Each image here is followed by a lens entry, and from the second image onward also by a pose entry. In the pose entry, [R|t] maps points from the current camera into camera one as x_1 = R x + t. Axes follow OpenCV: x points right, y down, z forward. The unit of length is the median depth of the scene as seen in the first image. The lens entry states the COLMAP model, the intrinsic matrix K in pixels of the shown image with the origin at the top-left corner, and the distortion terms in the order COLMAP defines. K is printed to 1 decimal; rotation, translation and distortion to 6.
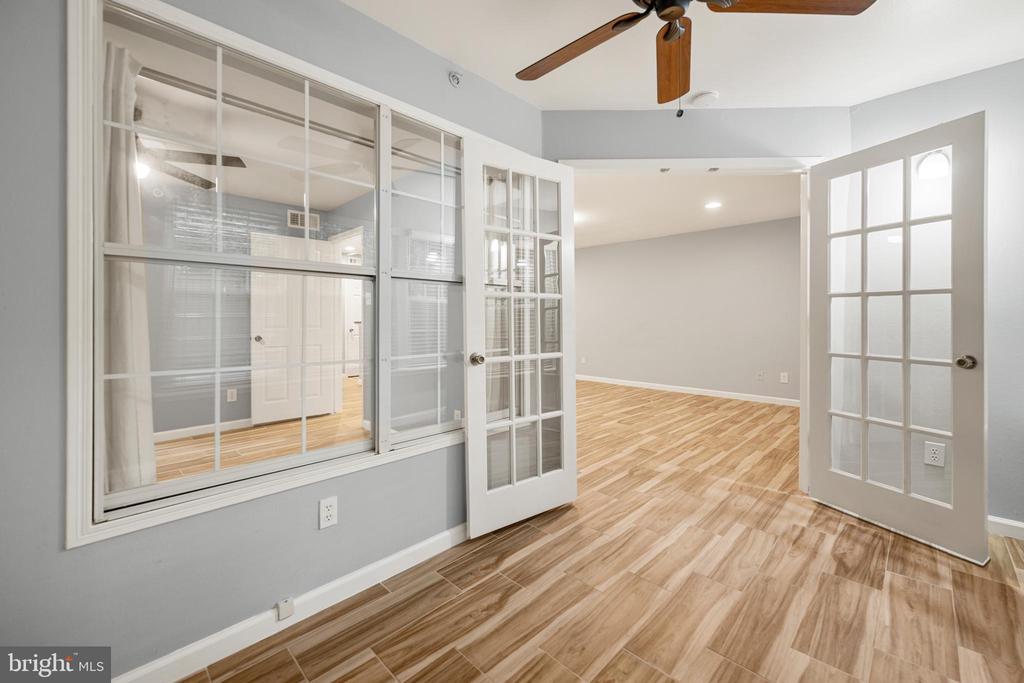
lens RADIAL K [[414.8, 0, 513.0], [0, 414.8, 317.1], [0, 0, 1]] dist [-0.001239, 0.000128]
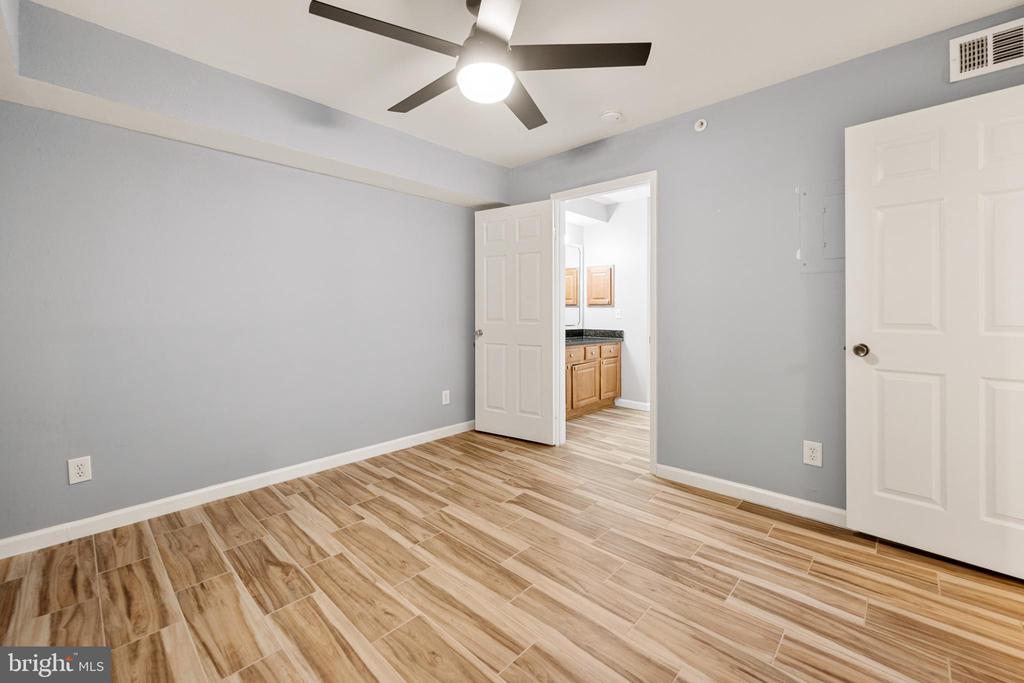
lens RADIAL K [[421.6, 0, 515.2], [0, 421.6, 307.7], [0, 0, 1]] dist [-0.000328, -0.000005]
pose [[0.026438, -0.003418, -0.999645, -0.140576], [0.002106, 0.999992, -0.003364, 0.004751], [0.999648, -0.002016, 0.026445, 0.561627]]
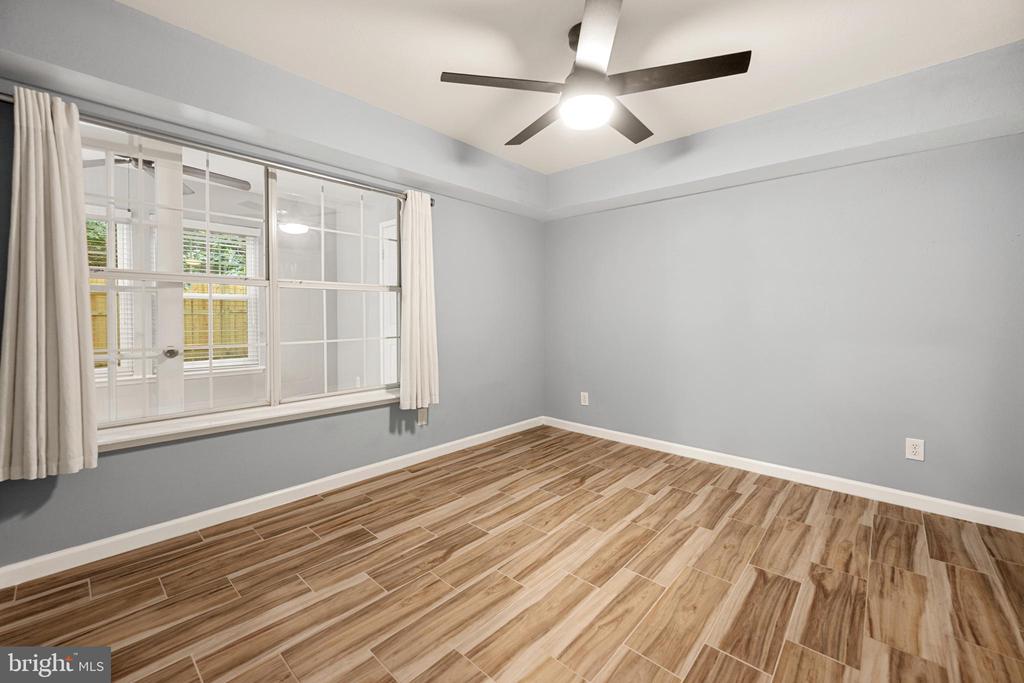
lens RADIAL K [[414.8, 0, 513.0], [0, 414.8, 317.1], [0, 0, 1]] dist [-0.001239, 0.000128]
pose [[-0.999105, -0.000474, -0.042296, -0.424304], [-0.000620, 0.999994, 0.003442, 0.004886], [0.042294, 0.003465, -0.999099, 0.957003]]
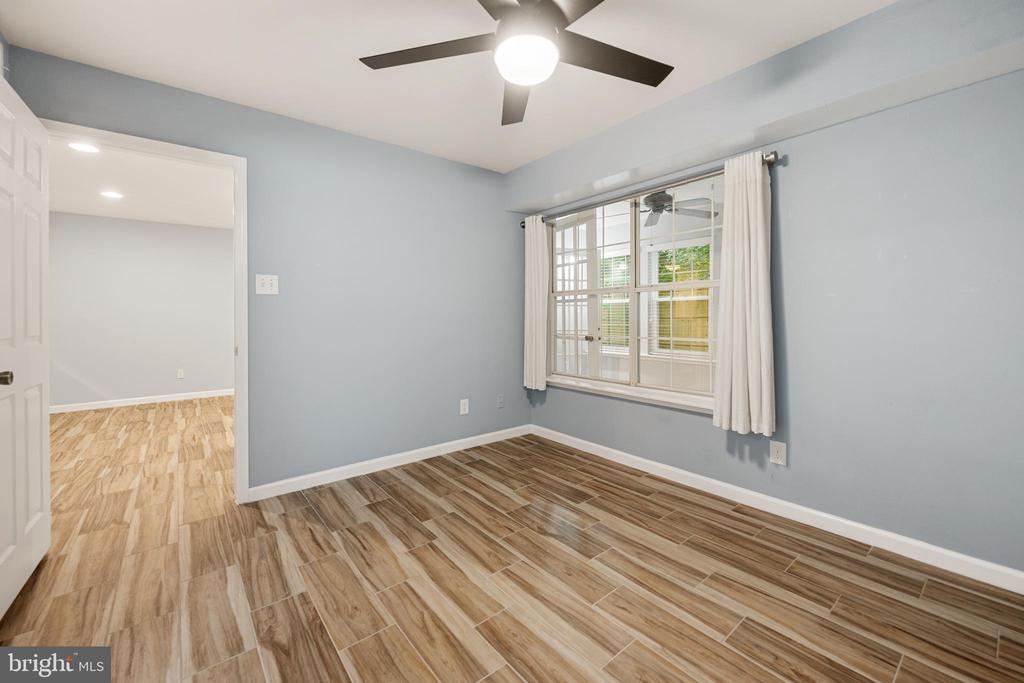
lens RADIAL K [[415.9, 0, 511.4], [0, 415.9, 314.0], [0, 0, 1]] dist [-0.000645, -0.000115]
pose [[0.109930, 0.005343, 0.993925, -0.842651], [0.009095, 0.999938, -0.006381, 0.005944], [-0.993898, 0.009742, 0.109874, 0.519425]]
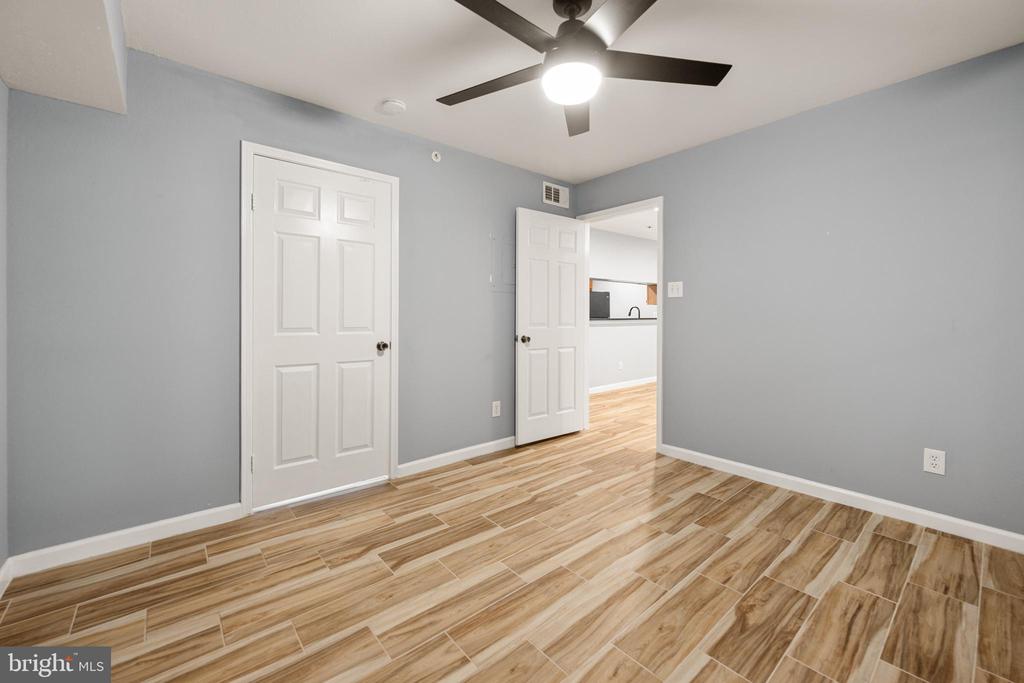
lens RADIAL K [[414.8, 0, 513.0], [0, 414.8, 317.1], [0, 0, 1]] dist [-0.001239, 0.000128]
pose [[0.996183, 0.004600, -0.087171, -0.531787], [-0.004452, 0.999988, 0.001890, 0.007414], [0.087179, -0.001495, 0.996192, 0.178952]]
